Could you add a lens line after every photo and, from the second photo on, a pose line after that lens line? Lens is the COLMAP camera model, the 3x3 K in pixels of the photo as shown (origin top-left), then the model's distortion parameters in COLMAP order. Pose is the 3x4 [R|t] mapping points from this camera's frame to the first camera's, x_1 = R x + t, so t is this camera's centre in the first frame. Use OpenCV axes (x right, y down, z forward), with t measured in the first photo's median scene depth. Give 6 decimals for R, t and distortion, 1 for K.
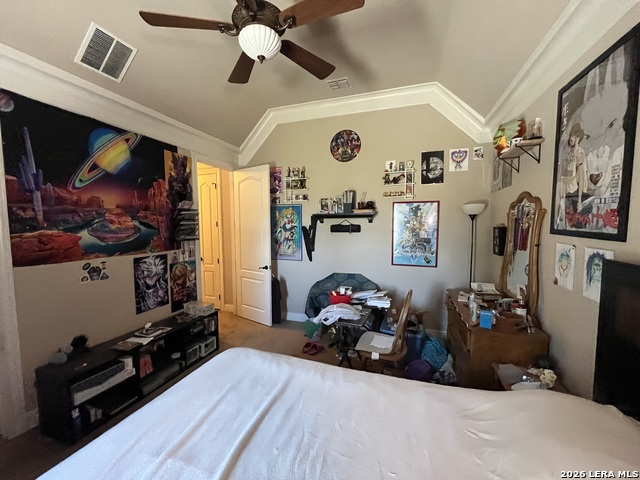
lens RADIAL K [[256.5, 0, 319.9], [0, 256.5, 240.3], [0, 0, 1]] dist [-0.004169, -0.000488]
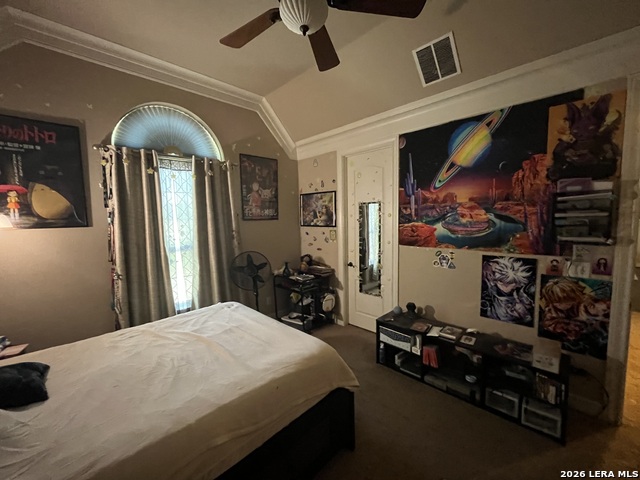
lens RADIAL K [[256.5, 0, 320.6], [0, 256.5, 241.7], [0, 0, 1]] dist [-0.004169, -0.000488]
pose [[-0.428282, 0.090981, -0.899054, 0.346144], [-0.041424, 0.991896, 0.120109, -0.064812], [0.902695, 0.088683, -0.421042, 0.887261]]
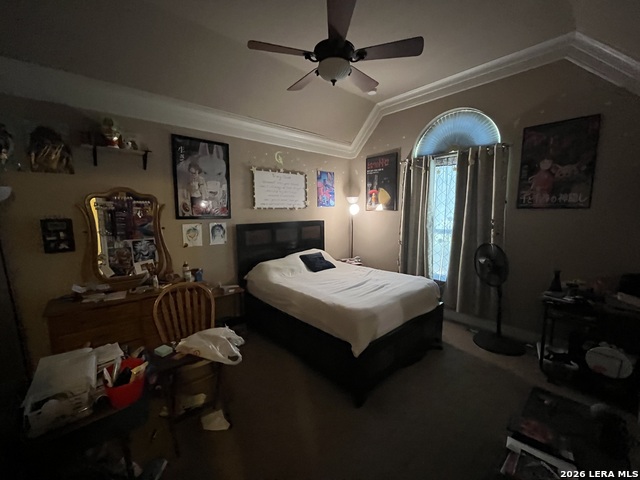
lens RADIAL K [[256.5, 0, 317.5], [0, 256.5, 238.2], [0, 0, 1]] dist [-0.004169, -0.000488]
pose [[-0.896105, -0.040429, 0.441998, -0.438040], [0.042169, 0.983583, 0.175460, -0.105681], [-0.441835, 0.175870, -0.879688, 1.387552]]
